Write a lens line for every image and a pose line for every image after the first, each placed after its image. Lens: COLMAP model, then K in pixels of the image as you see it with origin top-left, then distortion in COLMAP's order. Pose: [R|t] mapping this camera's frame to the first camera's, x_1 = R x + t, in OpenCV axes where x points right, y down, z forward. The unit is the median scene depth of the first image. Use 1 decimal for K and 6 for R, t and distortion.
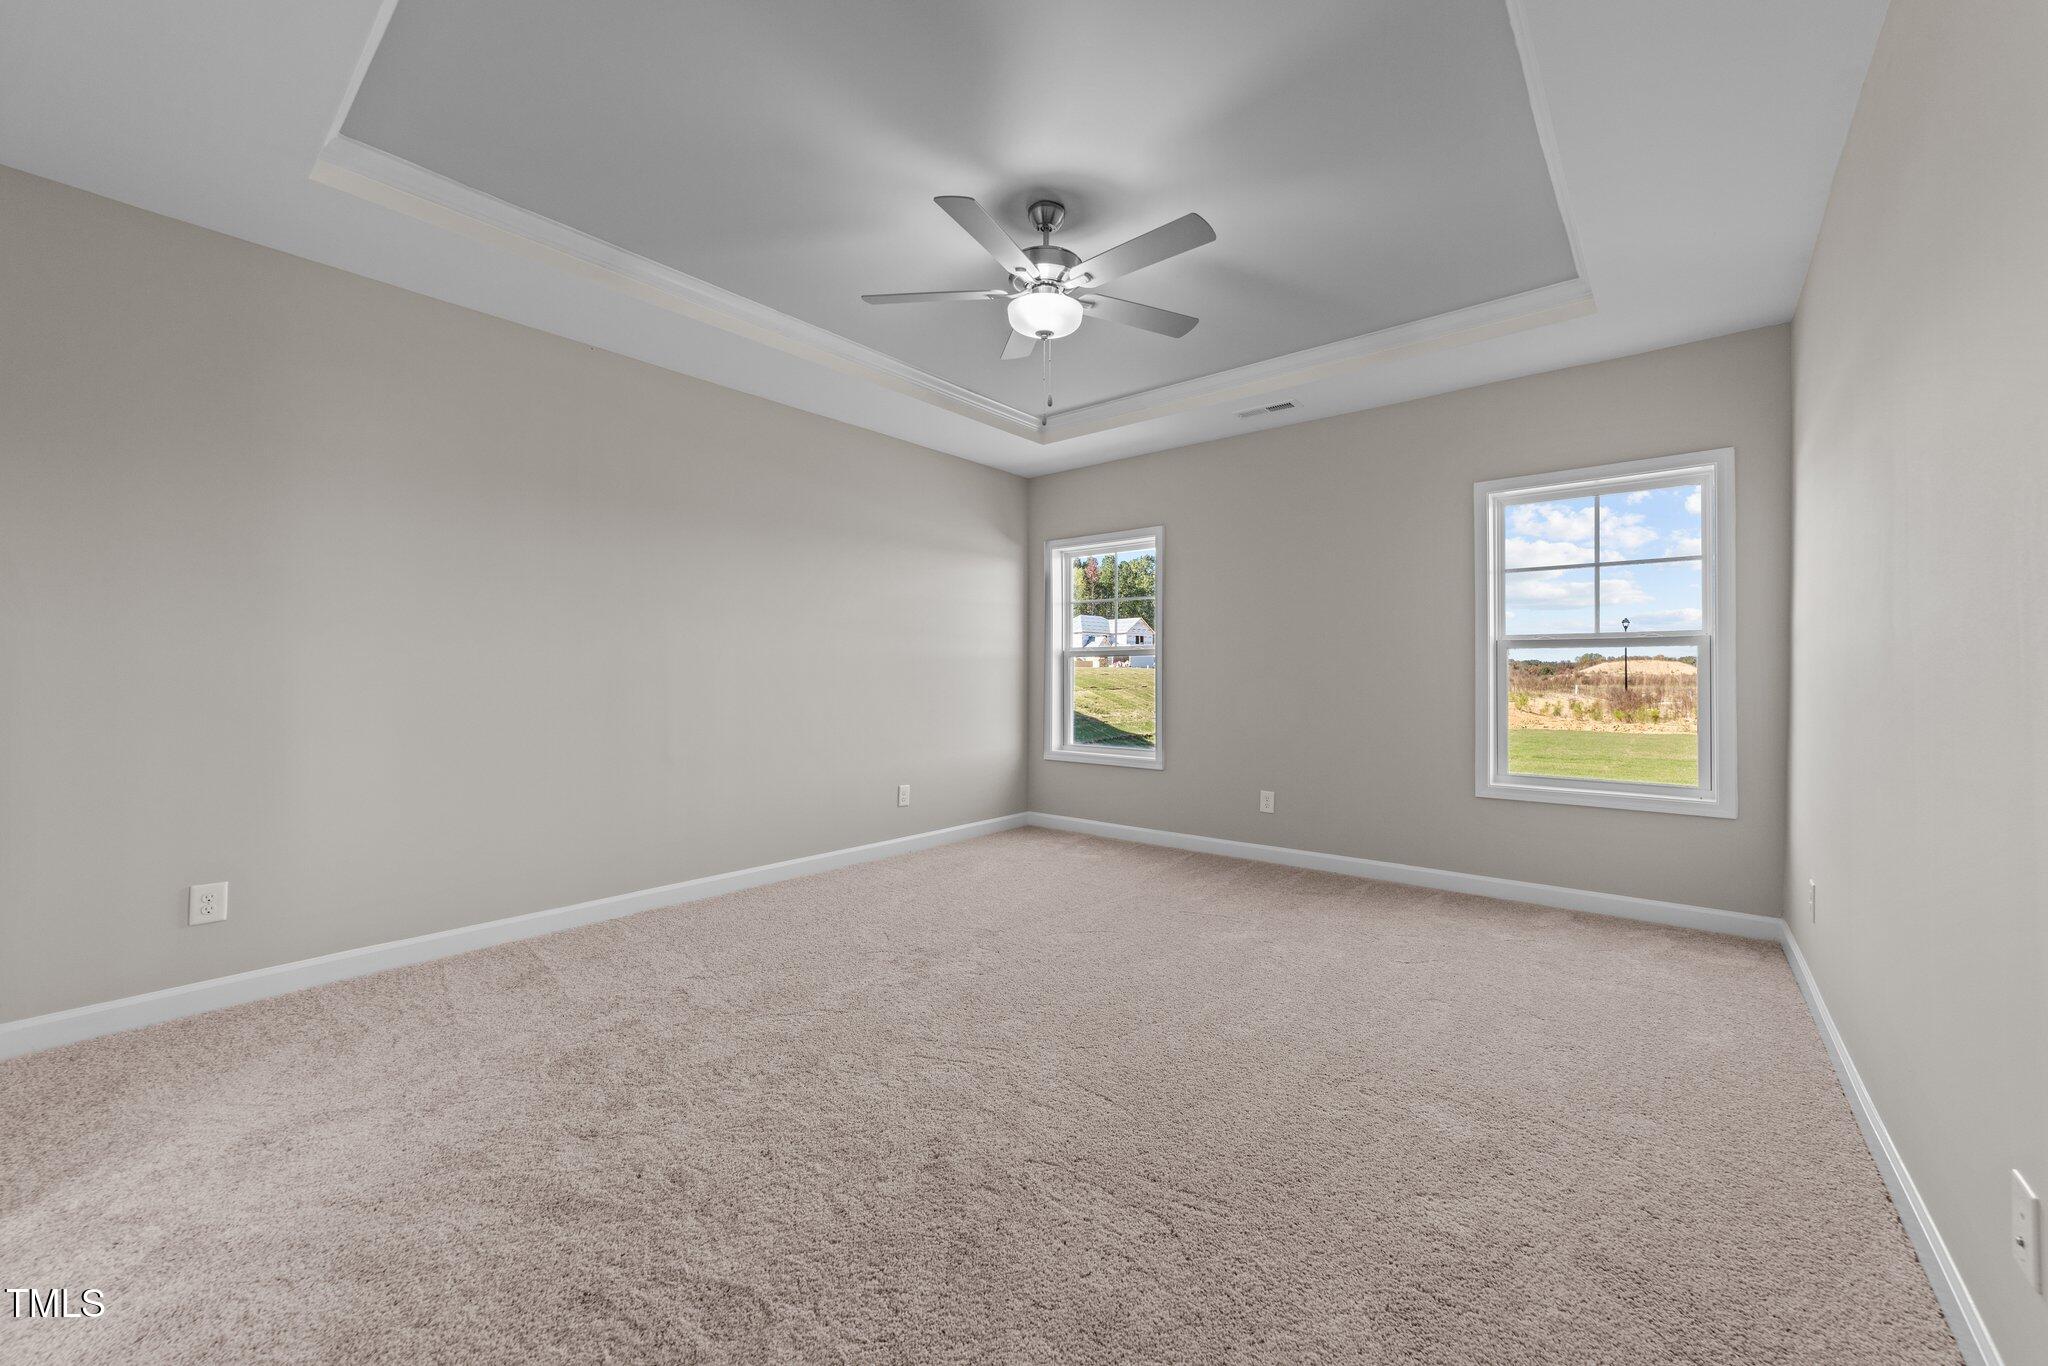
lens RADIAL K [[778.7, 0, 1023.8], [0, 778.7, 687.6], [0, 0, 1]] dist [-0.025553, 0.012192]
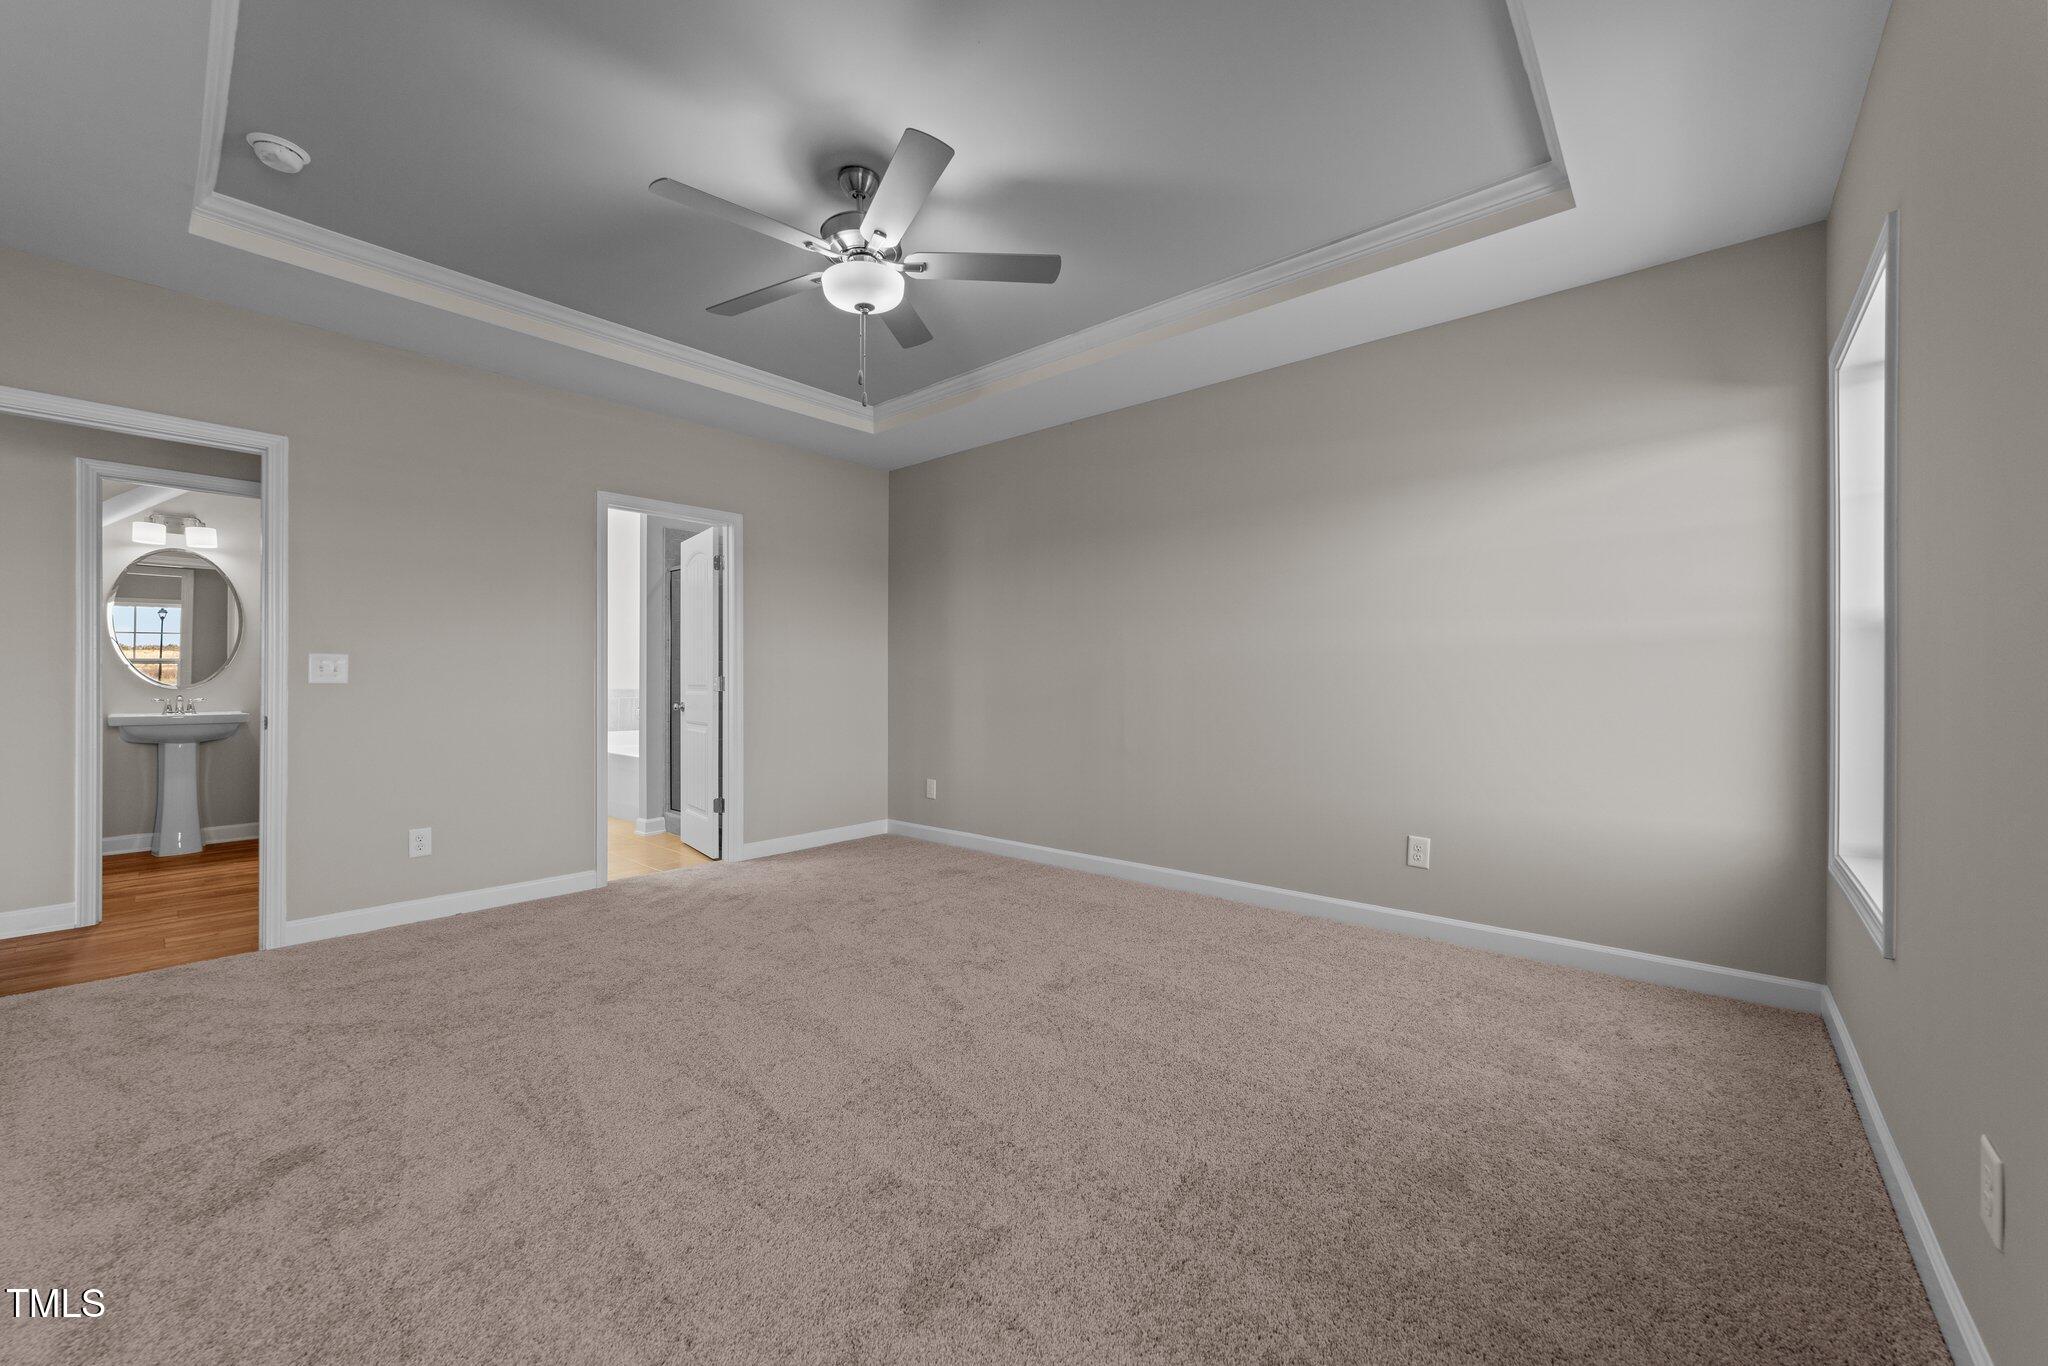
lens RADIAL K [[778.7, 0, 1023.8], [0, 778.7, 687.6], [0, 0, 1]] dist [-0.025553, 0.012192]
pose [[-0.014790, 0.010152, -0.999839, 0.841193], [-0.015601, 0.999824, 0.010383, -0.010942], [0.999769, 0.015752, -0.014629, 1.062153]]
